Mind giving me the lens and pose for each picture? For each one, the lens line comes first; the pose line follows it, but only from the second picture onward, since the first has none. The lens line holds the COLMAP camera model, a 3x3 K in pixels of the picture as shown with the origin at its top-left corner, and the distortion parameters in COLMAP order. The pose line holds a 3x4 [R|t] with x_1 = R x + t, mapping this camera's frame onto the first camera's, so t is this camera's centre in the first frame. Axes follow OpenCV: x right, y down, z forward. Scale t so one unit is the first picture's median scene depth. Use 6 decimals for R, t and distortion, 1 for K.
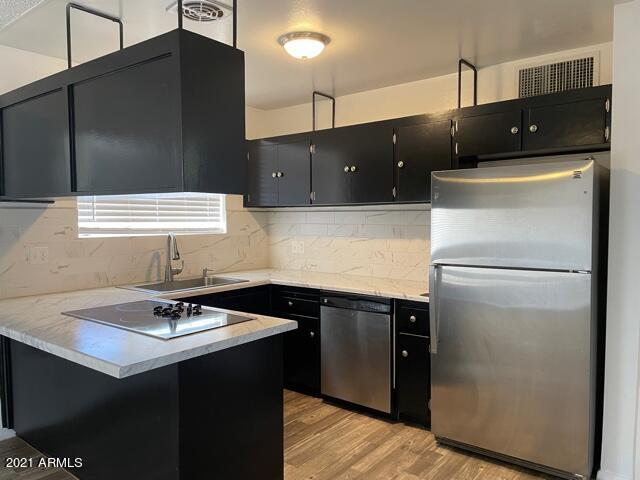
lens RADIAL K [[484.6, 0, 316.7], [0, 484.6, 243.0], [0, 0, 1]] dist [0.004479, 0.000300]
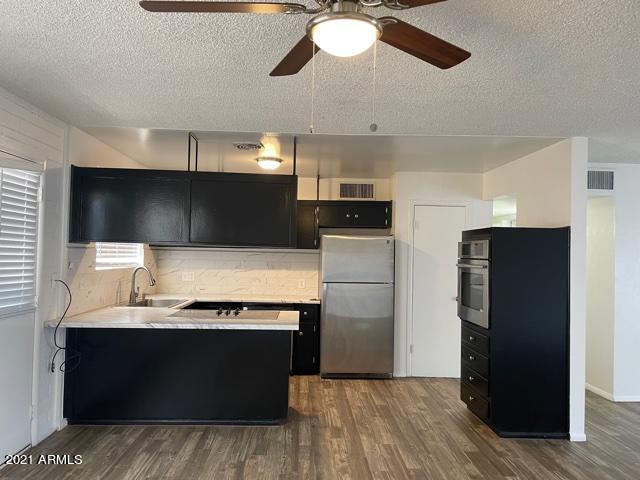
lens RADIAL K [[480.4, 0, 318.8], [0, 480.4, 236.2], [0, 0, 1]] dist [0.094255, -0.121053]
pose [[0.766791, 0.041957, 0.640524, -0.768964], [0.009874, 0.996972, -0.077126, 0.005235], [-0.641821, 0.065464, 0.764055, -0.359759]]
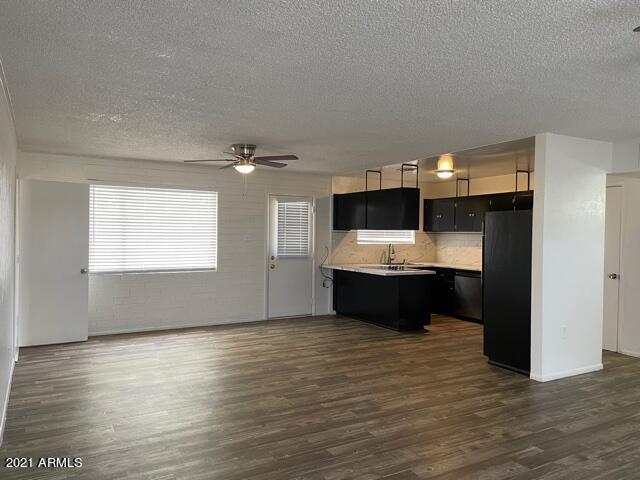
lens RADIAL K [[480.4, 0, 318.8], [0, 480.4, 236.2], [0, 0, 1]] dist [0.094255, -0.121053]
pose [[0.927197, 0.015800, -0.374242, 0.249826], [-0.033456, 0.998610, -0.040728, 0.053597], [0.373078, 0.050283, 0.926436, -1.295881]]
